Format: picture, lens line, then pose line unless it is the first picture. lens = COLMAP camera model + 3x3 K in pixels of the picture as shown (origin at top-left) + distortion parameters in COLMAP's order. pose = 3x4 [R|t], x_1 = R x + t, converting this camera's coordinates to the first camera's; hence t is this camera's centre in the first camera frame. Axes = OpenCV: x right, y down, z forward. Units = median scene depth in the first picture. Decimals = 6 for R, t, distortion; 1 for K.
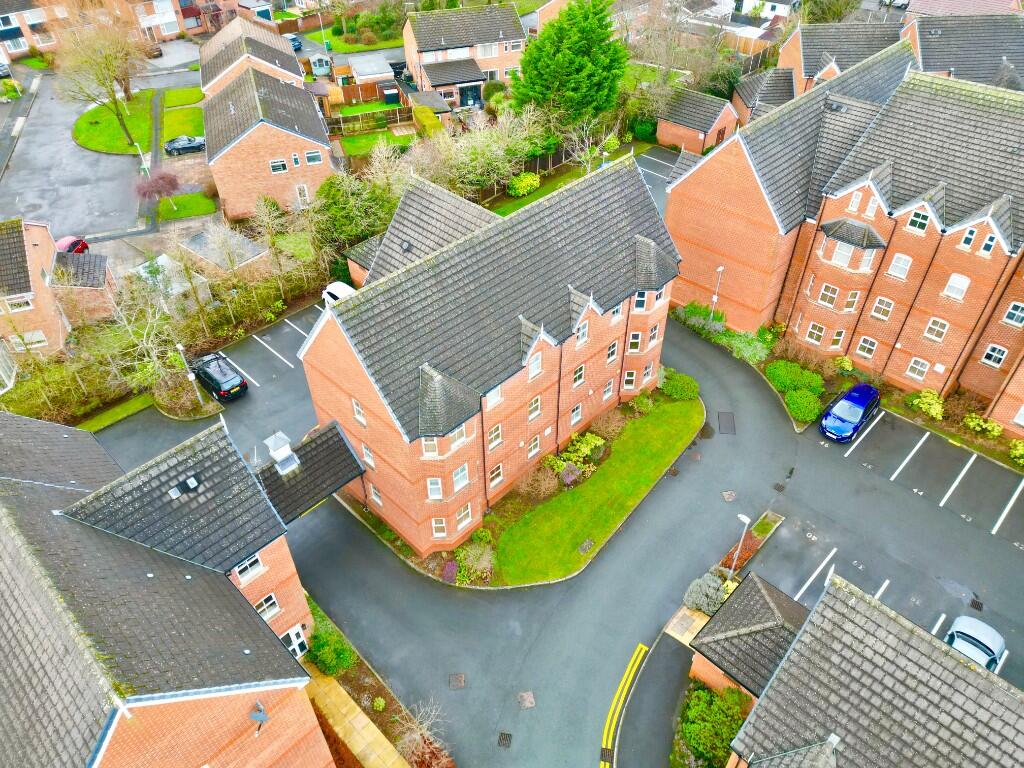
lens RADIAL K [[713.8, 0, 509.6], [0, 713.8, 385.0], [0, 0, 1]] dist [0.087620, -0.084898]
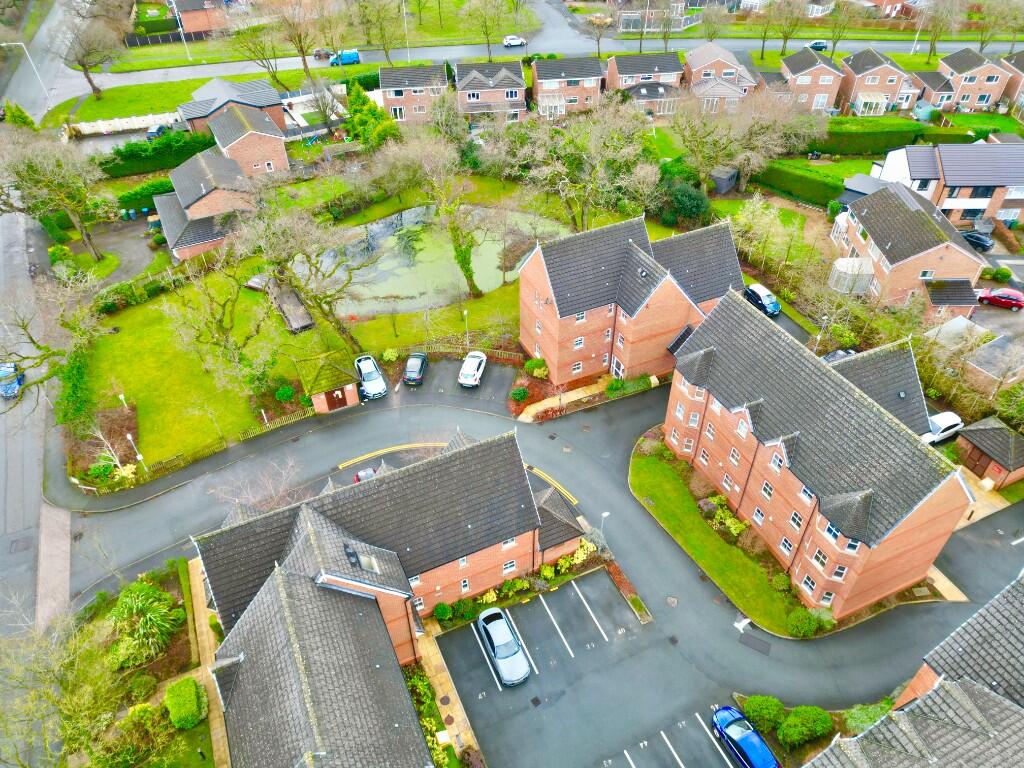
lens RADIAL K [[713.8, 0, 509.6], [0, 713.8, 385.0], [0, 0, 1]] dist [0.087620, -0.084898]
pose [[-0.354978, 0.630006, -0.690712, 1.042604], [-0.604843, 0.408595, 0.683531, -0.699614], [0.712850, 0.660411, 0.236013, 0.234658]]
